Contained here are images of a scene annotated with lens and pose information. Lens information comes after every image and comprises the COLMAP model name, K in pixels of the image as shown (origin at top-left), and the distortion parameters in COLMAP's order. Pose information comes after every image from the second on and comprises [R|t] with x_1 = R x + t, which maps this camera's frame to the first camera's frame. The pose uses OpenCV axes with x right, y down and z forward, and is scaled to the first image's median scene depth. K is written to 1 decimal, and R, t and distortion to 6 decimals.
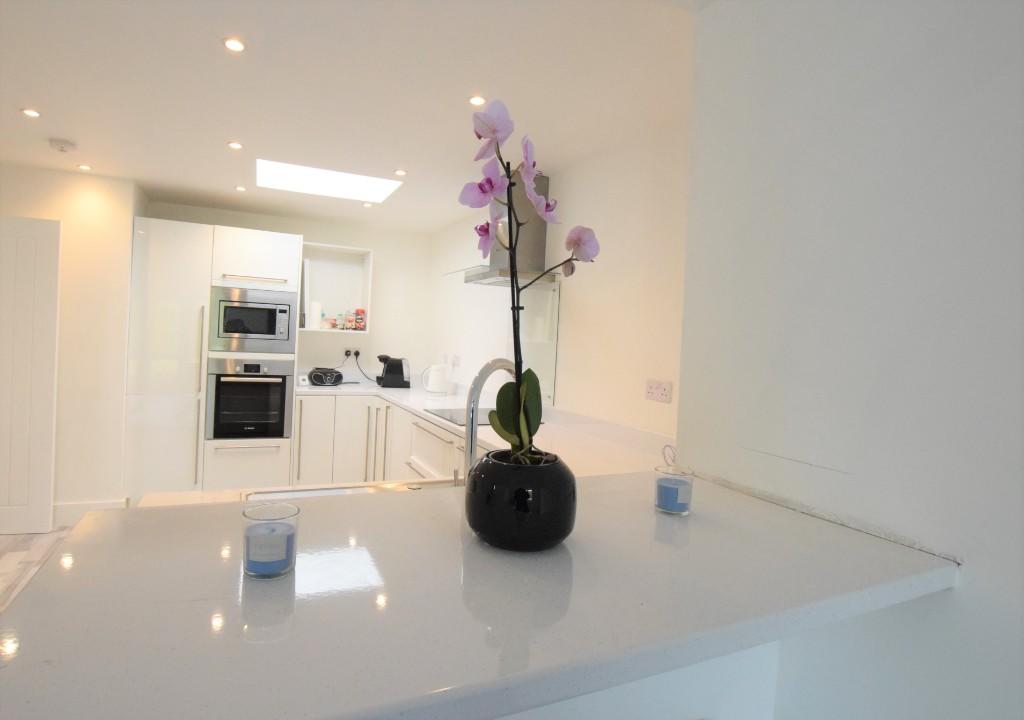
lens RADIAL K [[487.7, 0, 512.0], [0, 487.7, 360.0], [0, 0, 1]] dist [0.000019, 0.000018]
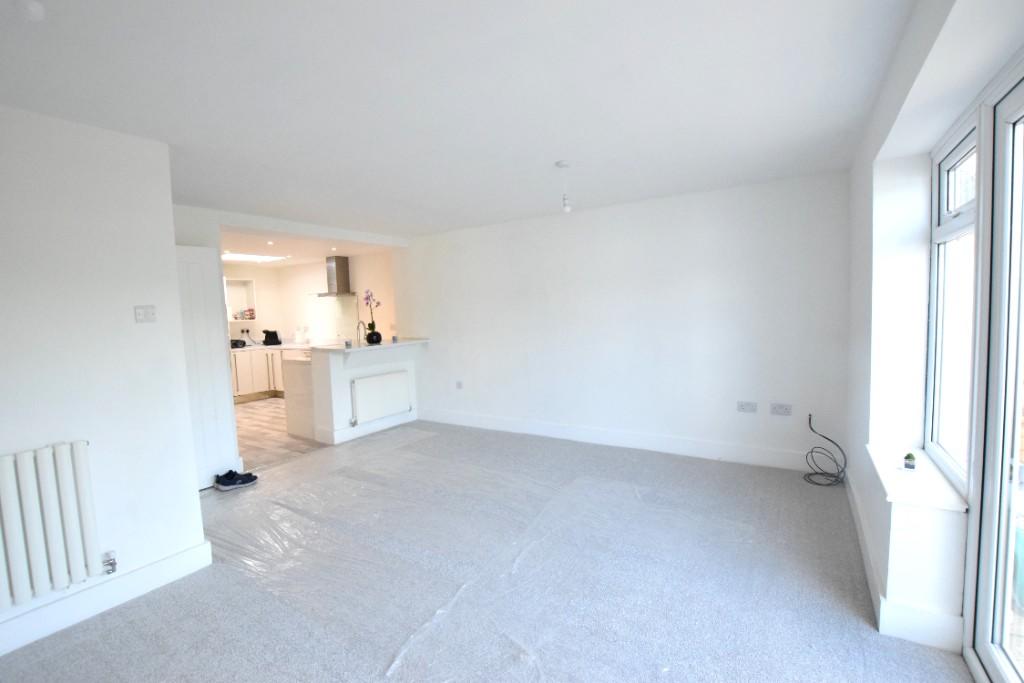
lens RADIAL K [[468.7, 0, 512.0], [0, 468.7, 341.5], [0, 0, 1]] dist [-0.000551, -0.000028]
pose [[0.869734, -0.126454, 0.477045, -0.311623], [0.105233, 0.991905, 0.071074, 0.007513], [-0.482171, -0.011615, 0.876000, -1.256900]]
